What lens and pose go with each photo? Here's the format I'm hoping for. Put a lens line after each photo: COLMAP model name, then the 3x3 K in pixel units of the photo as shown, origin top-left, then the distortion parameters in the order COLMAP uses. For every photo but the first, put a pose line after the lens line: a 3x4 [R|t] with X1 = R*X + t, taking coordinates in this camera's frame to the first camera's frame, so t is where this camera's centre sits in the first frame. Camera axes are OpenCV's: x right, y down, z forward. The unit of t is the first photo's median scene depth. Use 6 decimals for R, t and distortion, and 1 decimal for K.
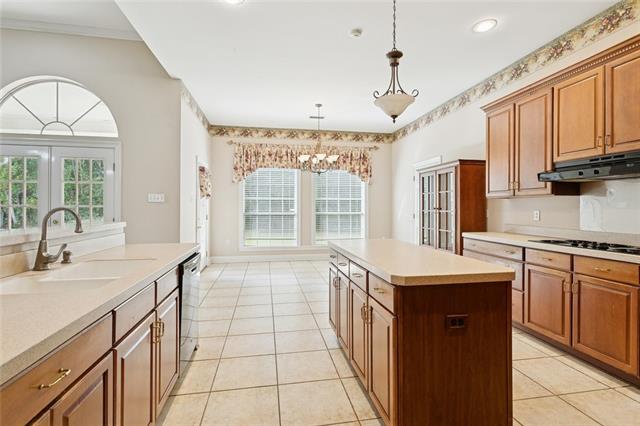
lens RADIAL K [[308.0, 0, 330.4], [0, 308.0, 206.2], [0, 0, 1]] dist [0.003569, 0.002539]
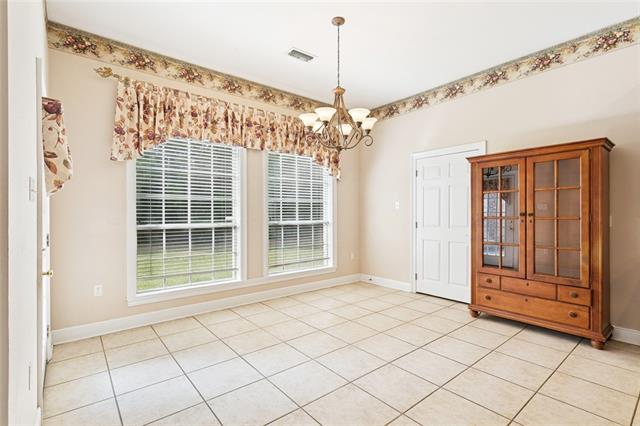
lens RADIAL K [[308.0, 0, 325.5], [0, 308.0, 214.7], [0, 0, 1]] dist [0.003569, 0.002539]
pose [[0.879697, -0.006081, 0.475496, -0.247559], [0.004568, 0.999980, 0.004339, 0.003462], [-0.475513, -0.001645, 0.879707, 0.426055]]
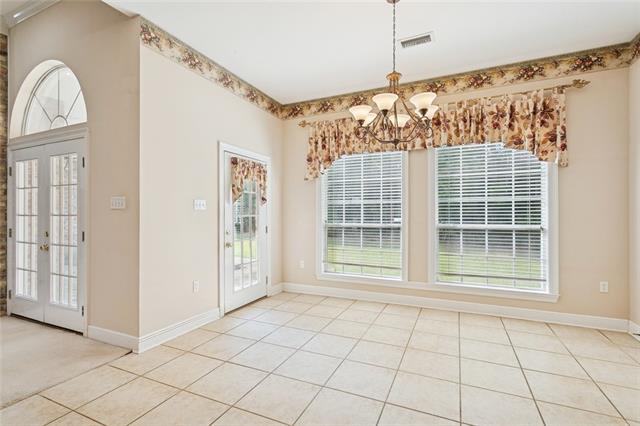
lens RADIAL K [[308.0, 0, 316.3], [0, 308.0, 212.6], [0, 0, 1]] dist [0.003569, 0.002539]
pose [[0.805385, -0.005849, -0.592724, 0.112145], [0.003939, 0.999982, -0.004516, -0.000104], [0.592740, 0.001302, 0.805393, 0.433176]]
